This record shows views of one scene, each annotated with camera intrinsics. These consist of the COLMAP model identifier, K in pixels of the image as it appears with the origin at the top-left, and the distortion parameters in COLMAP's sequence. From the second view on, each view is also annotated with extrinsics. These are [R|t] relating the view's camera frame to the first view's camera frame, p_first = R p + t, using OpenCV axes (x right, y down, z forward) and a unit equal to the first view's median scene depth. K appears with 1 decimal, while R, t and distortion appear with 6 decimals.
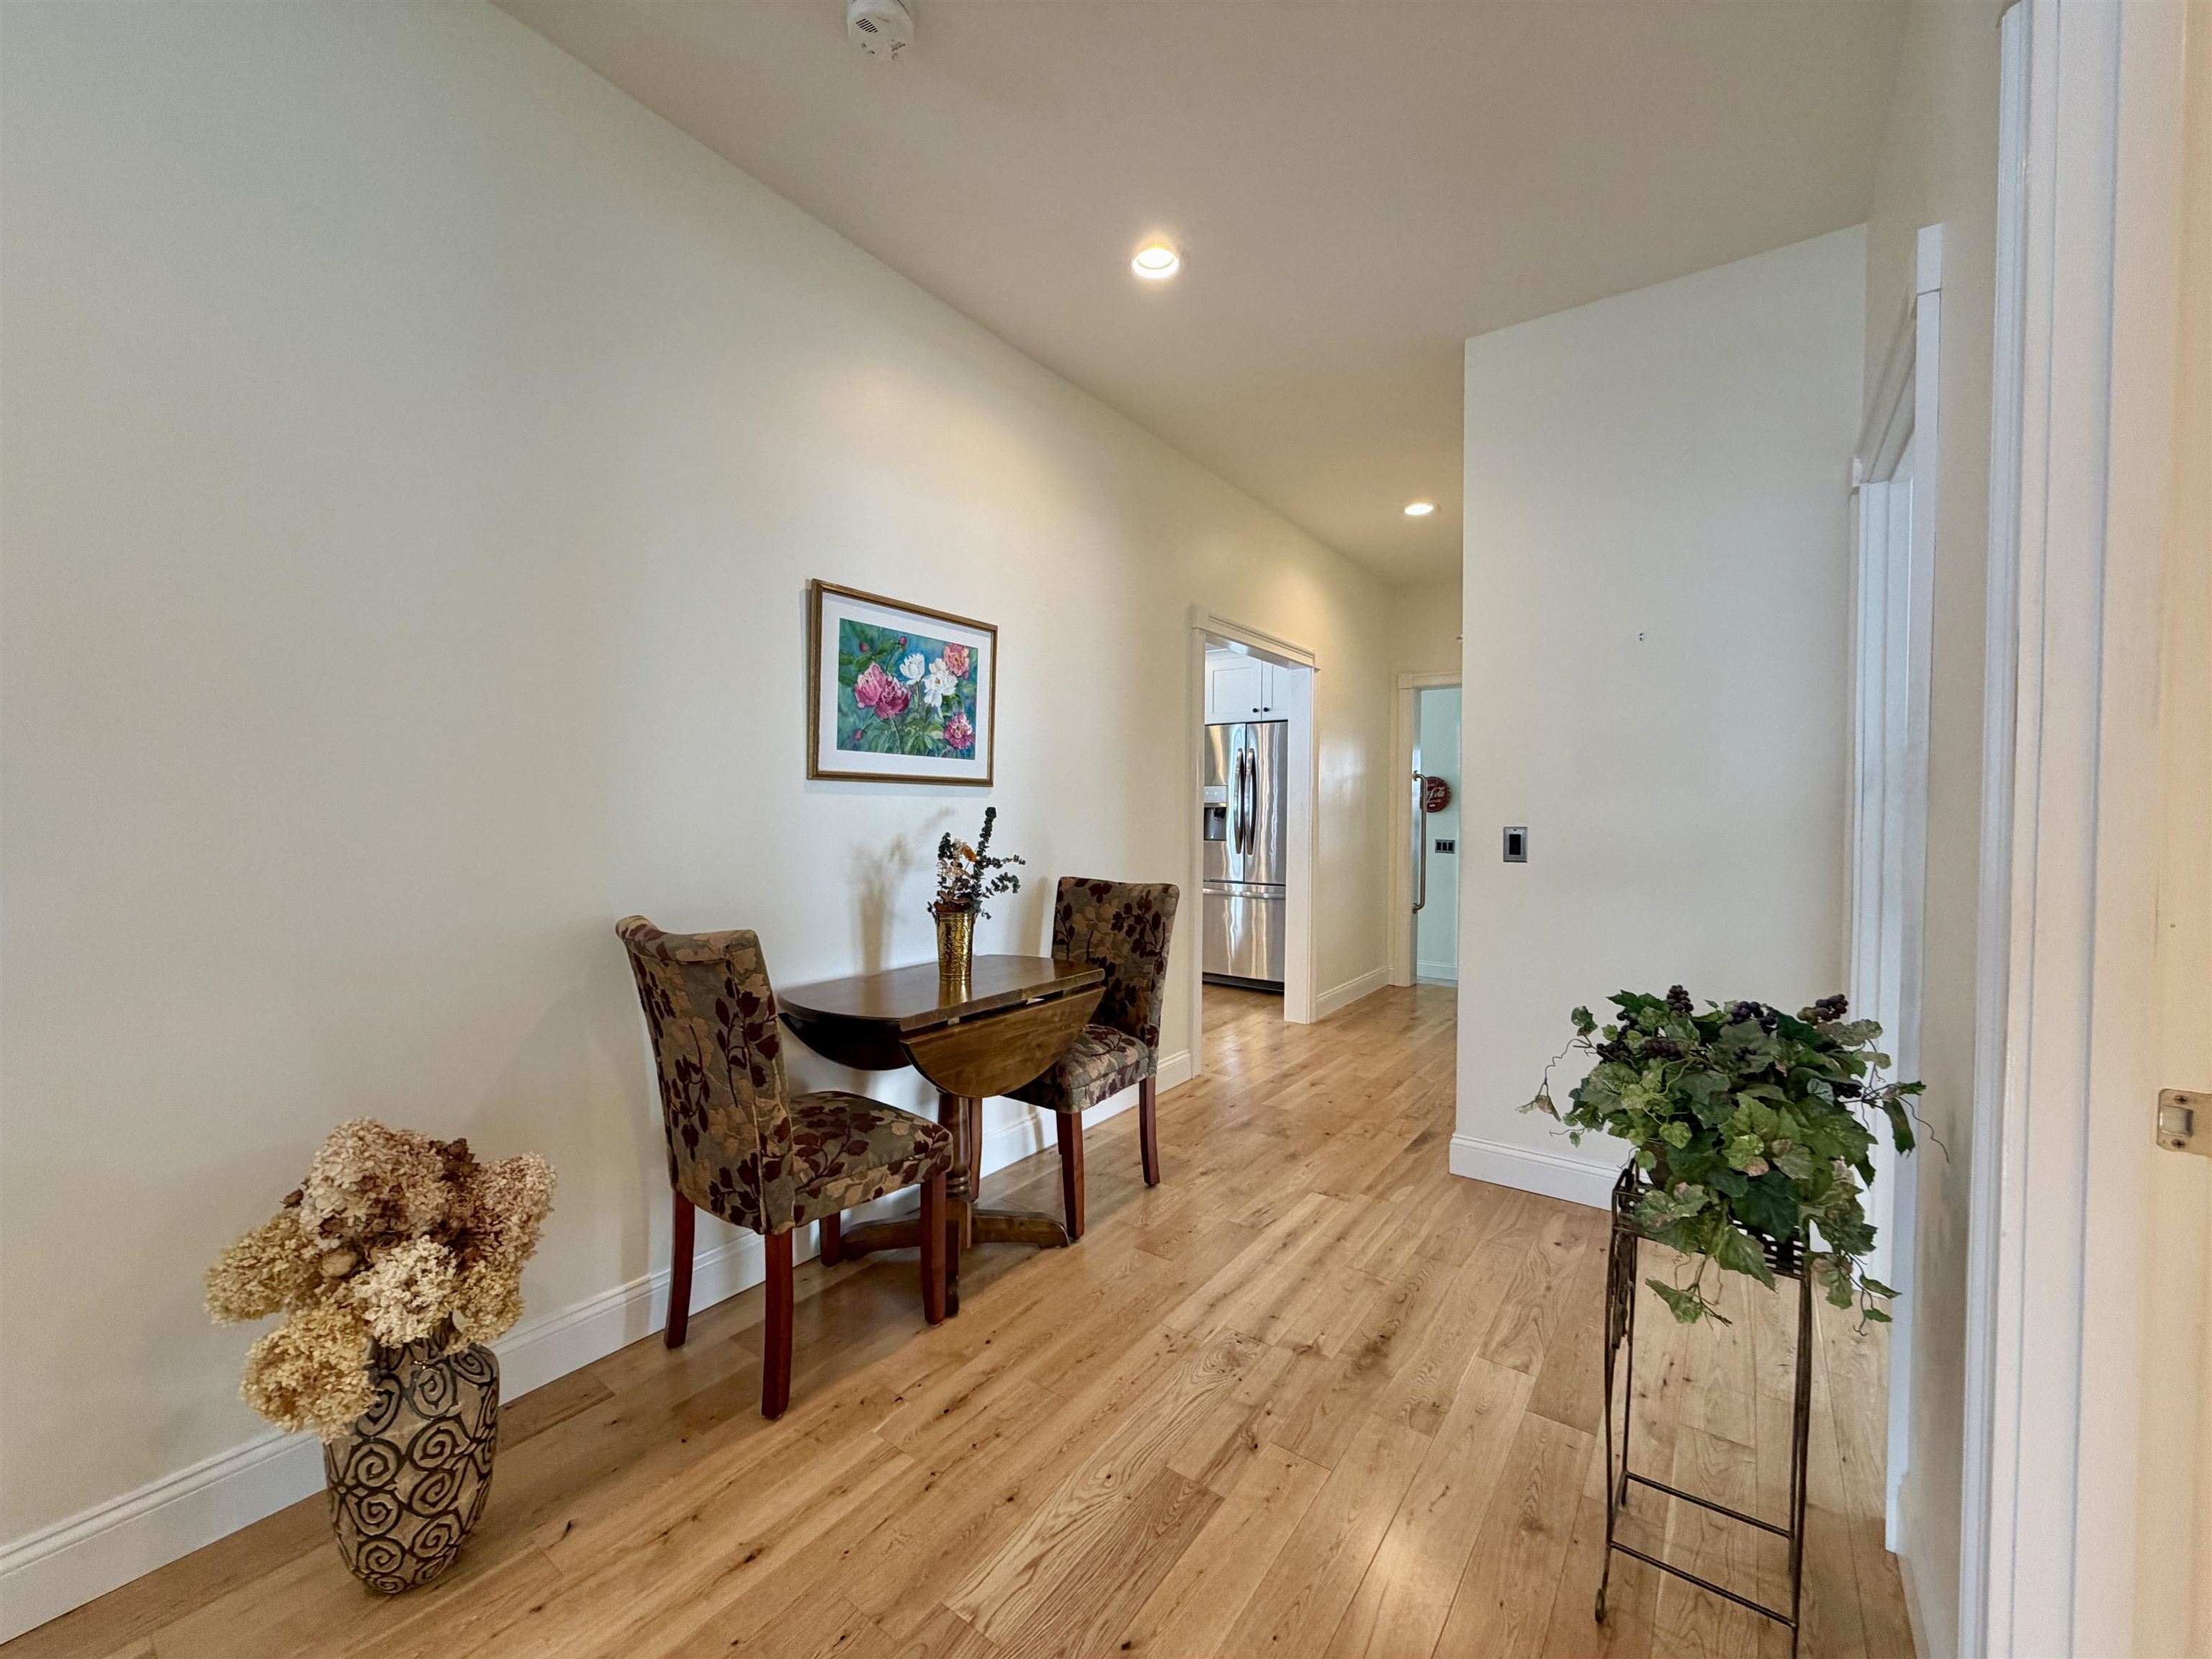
lens RADIAL K [[878.1, 0, 1097.1], [0, 878.1, 829.0], [0, 0, 1]] dist [0.000769, -0.000549]
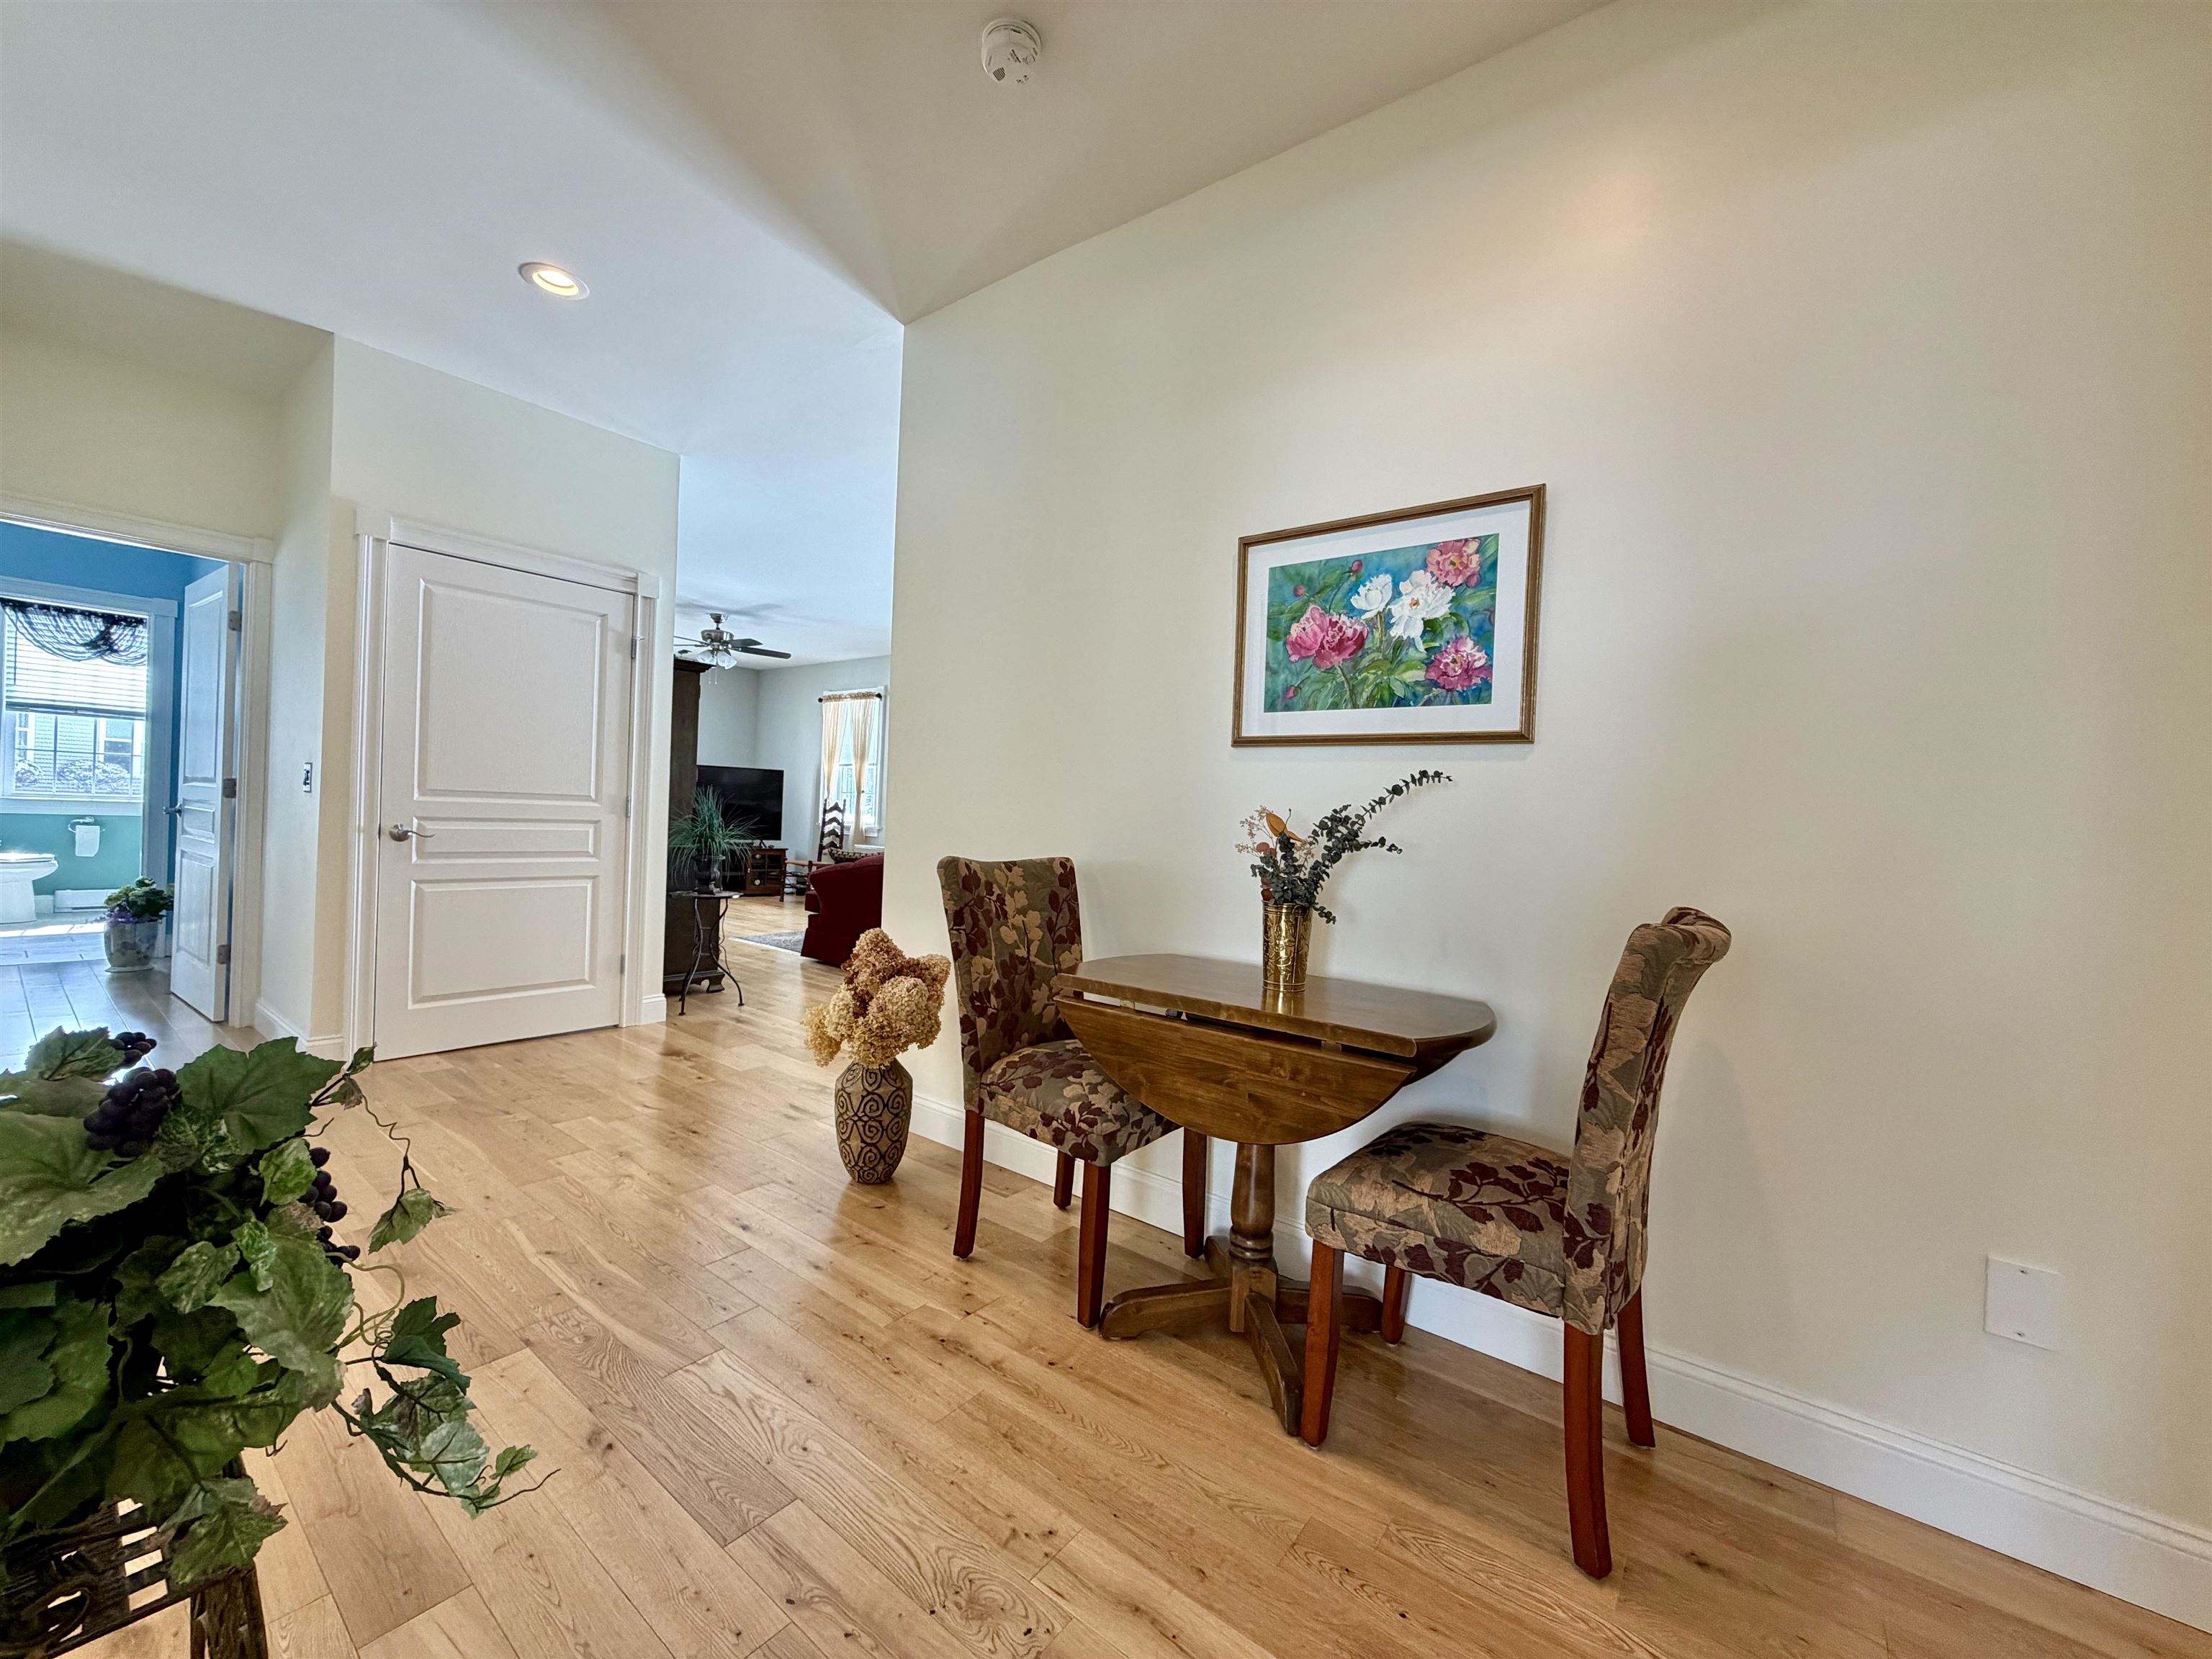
lens RADIAL K [[883.0, 0, 1105.4], [0, 883.0, 826.4], [0, 0, 1]] dist [-0.002675, -0.000184]
pose [[-0.022059, 0.003813, -0.999749, 0.583306], [-0.063811, 0.997948, 0.005214, 0.031375], [0.997718, 0.063910, -0.021770, 0.803861]]
